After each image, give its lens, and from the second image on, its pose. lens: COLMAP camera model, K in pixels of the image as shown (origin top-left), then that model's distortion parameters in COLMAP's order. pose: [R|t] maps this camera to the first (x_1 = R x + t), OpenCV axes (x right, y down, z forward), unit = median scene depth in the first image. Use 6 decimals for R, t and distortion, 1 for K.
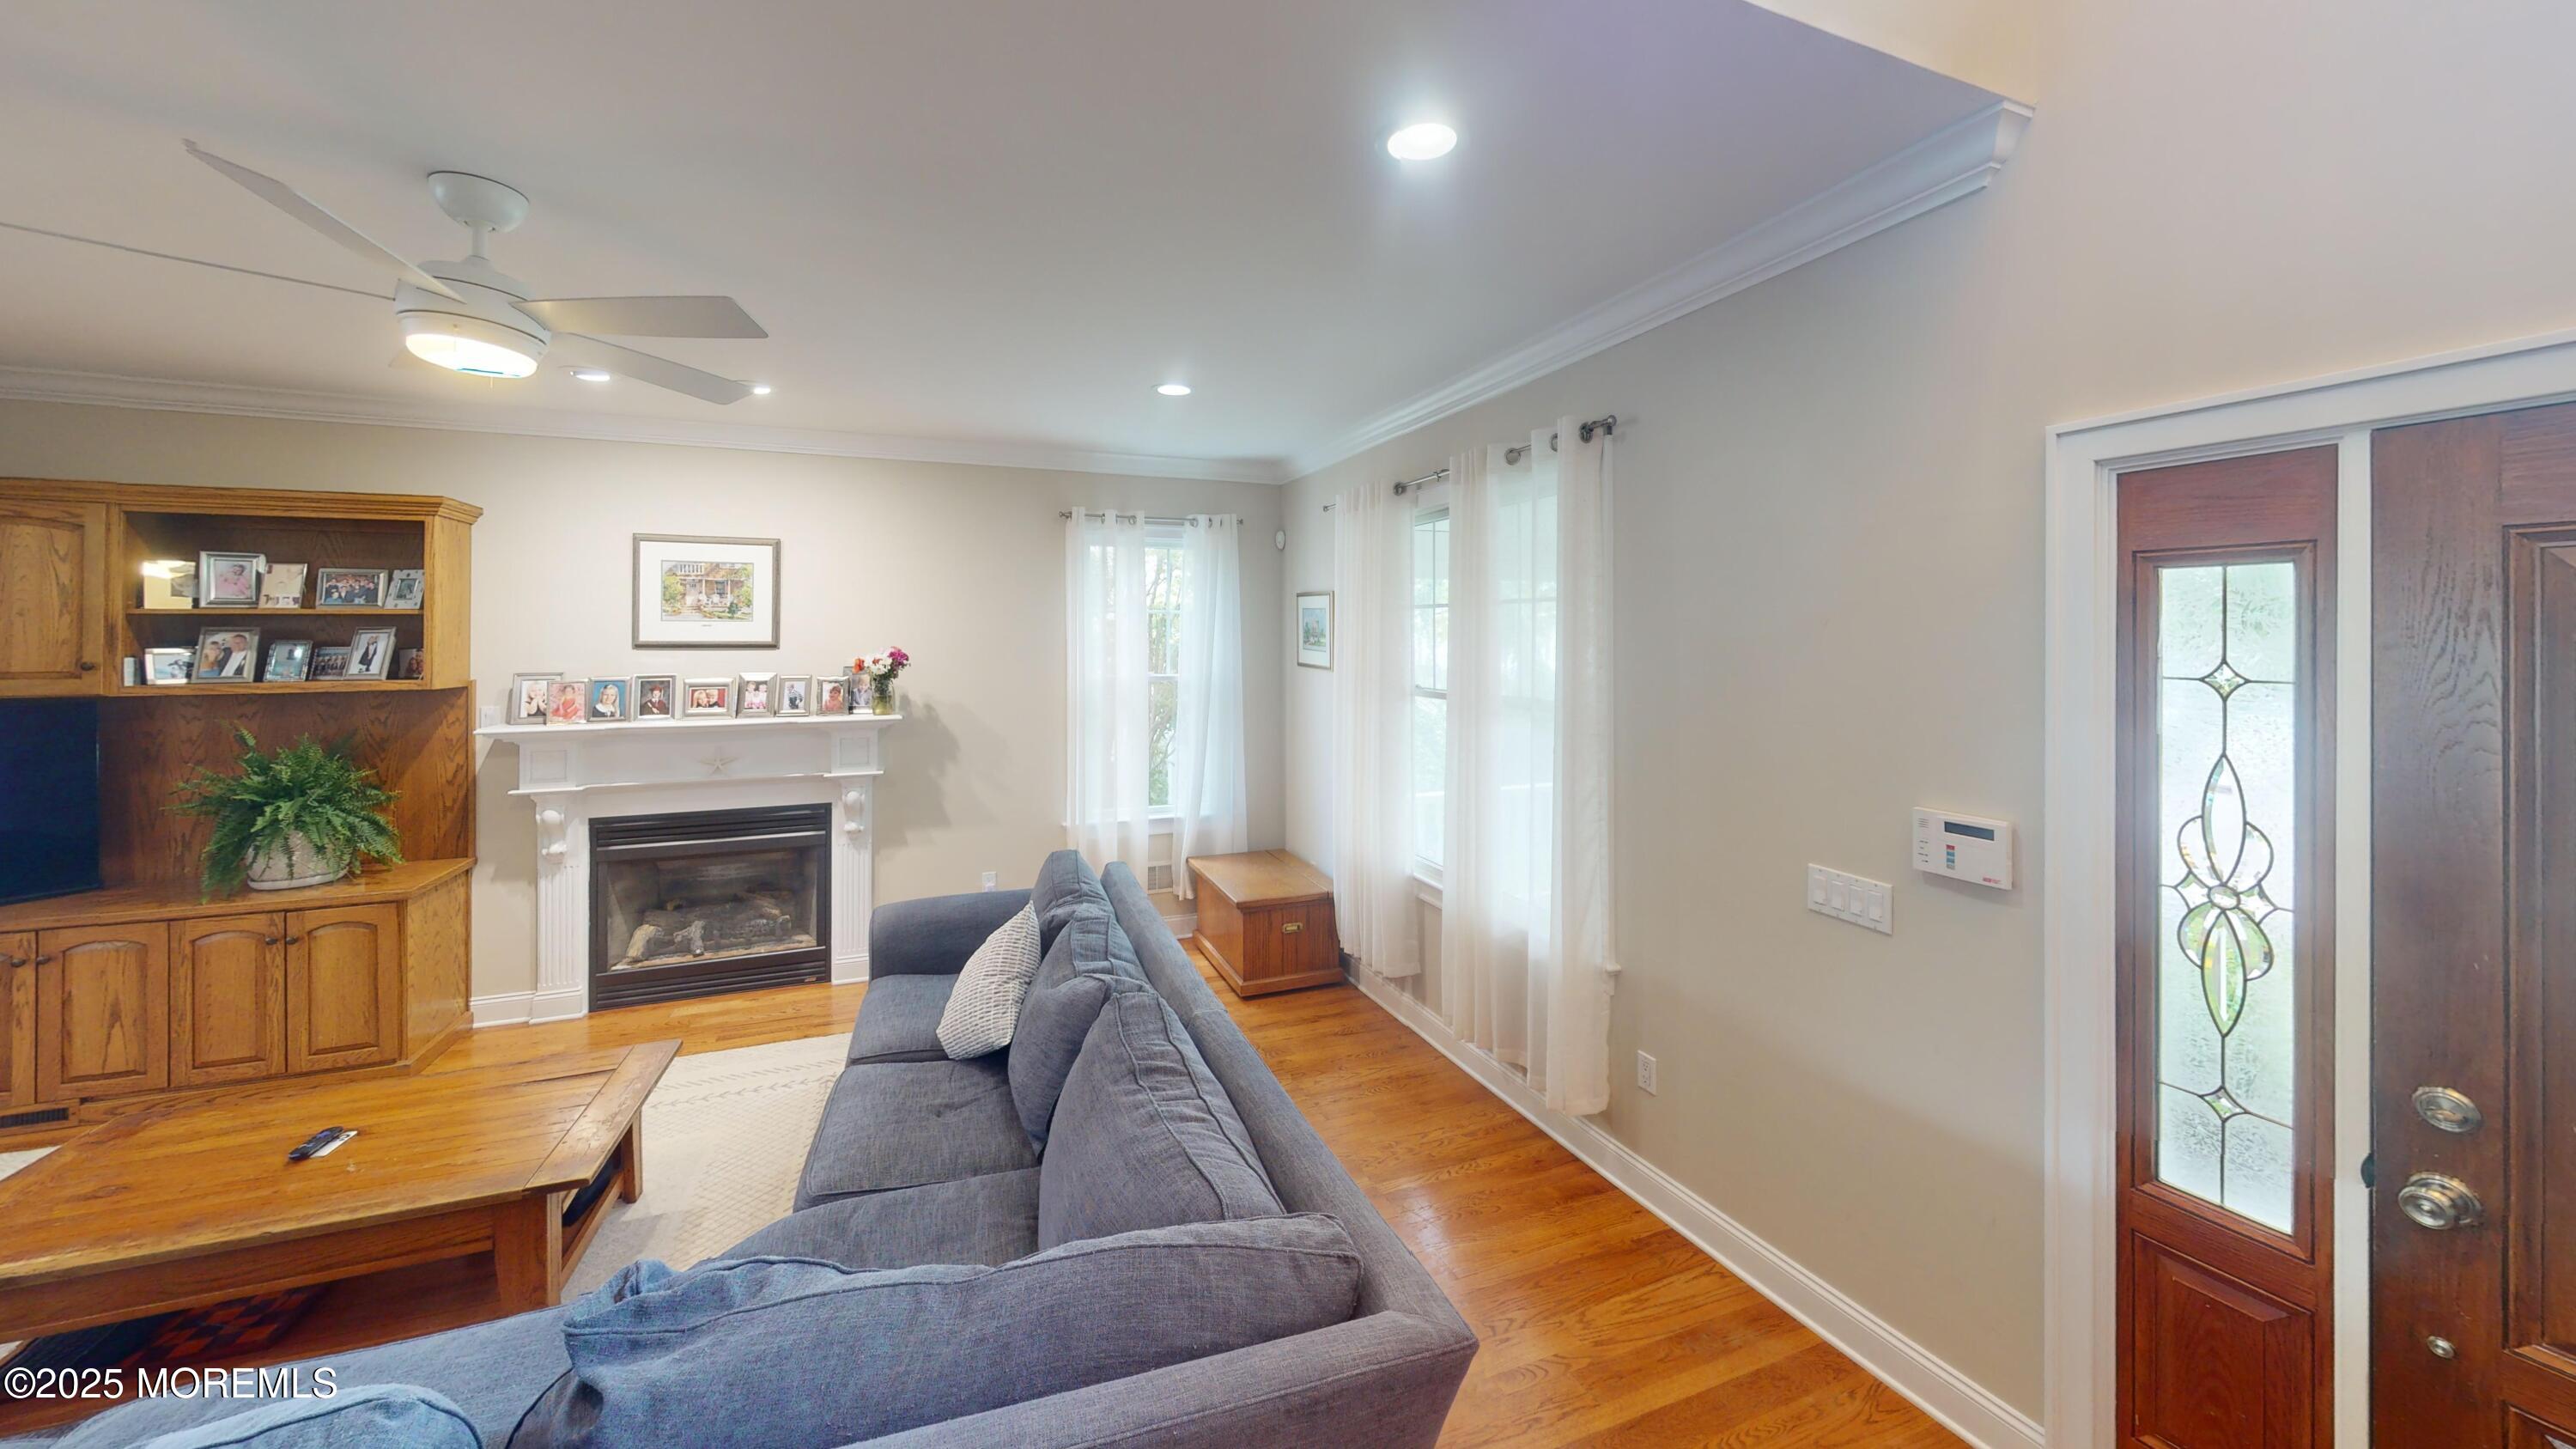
lens RADIAL K [[919.0, 0, 1290.8], [0, 919.0, 616.4], [0, 0, 1]] dist [0.023504, 0.000233]
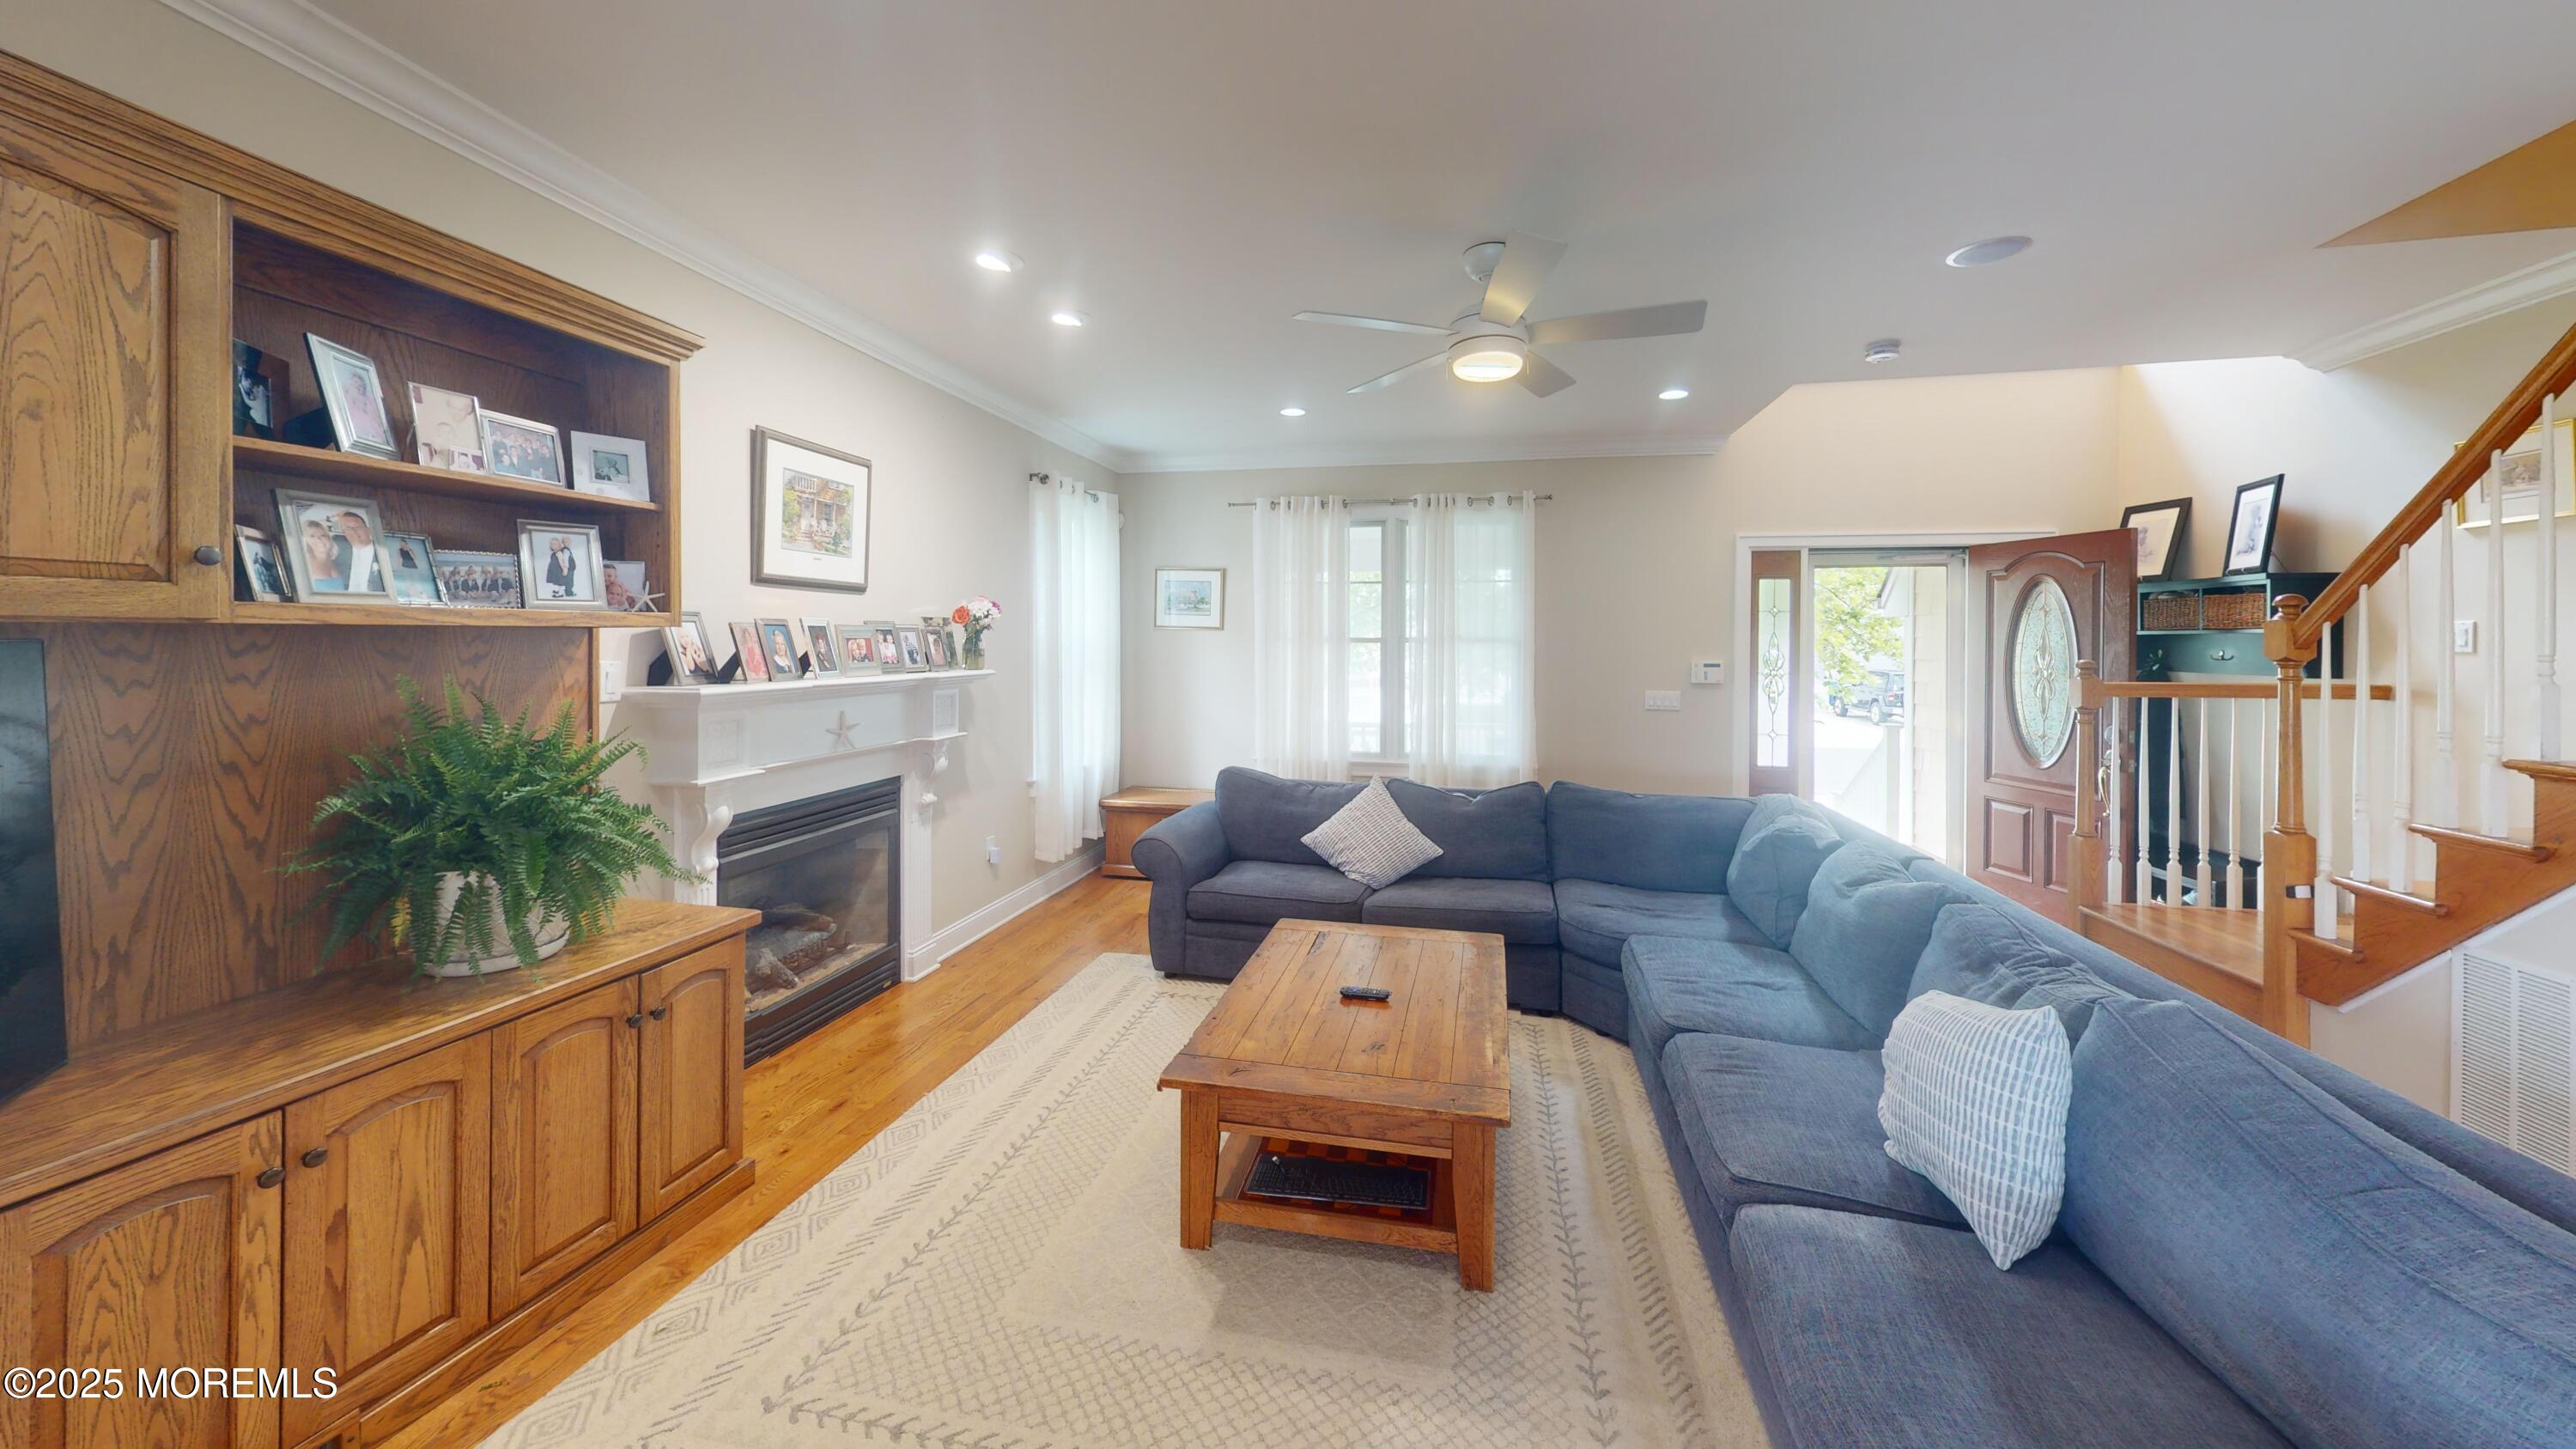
lens RADIAL K [[907.1, 0, 1278.2], [0, 907.1, 651.9], [0, 0, 1]] dist [0.001734, 0.000230]
pose [[0.540927, -0.009666, 0.841014, -1.225192], [-0.020139, 0.999498, 0.024441, 0.070758], [-0.840829, -0.030158, 0.540461, 0.300710]]
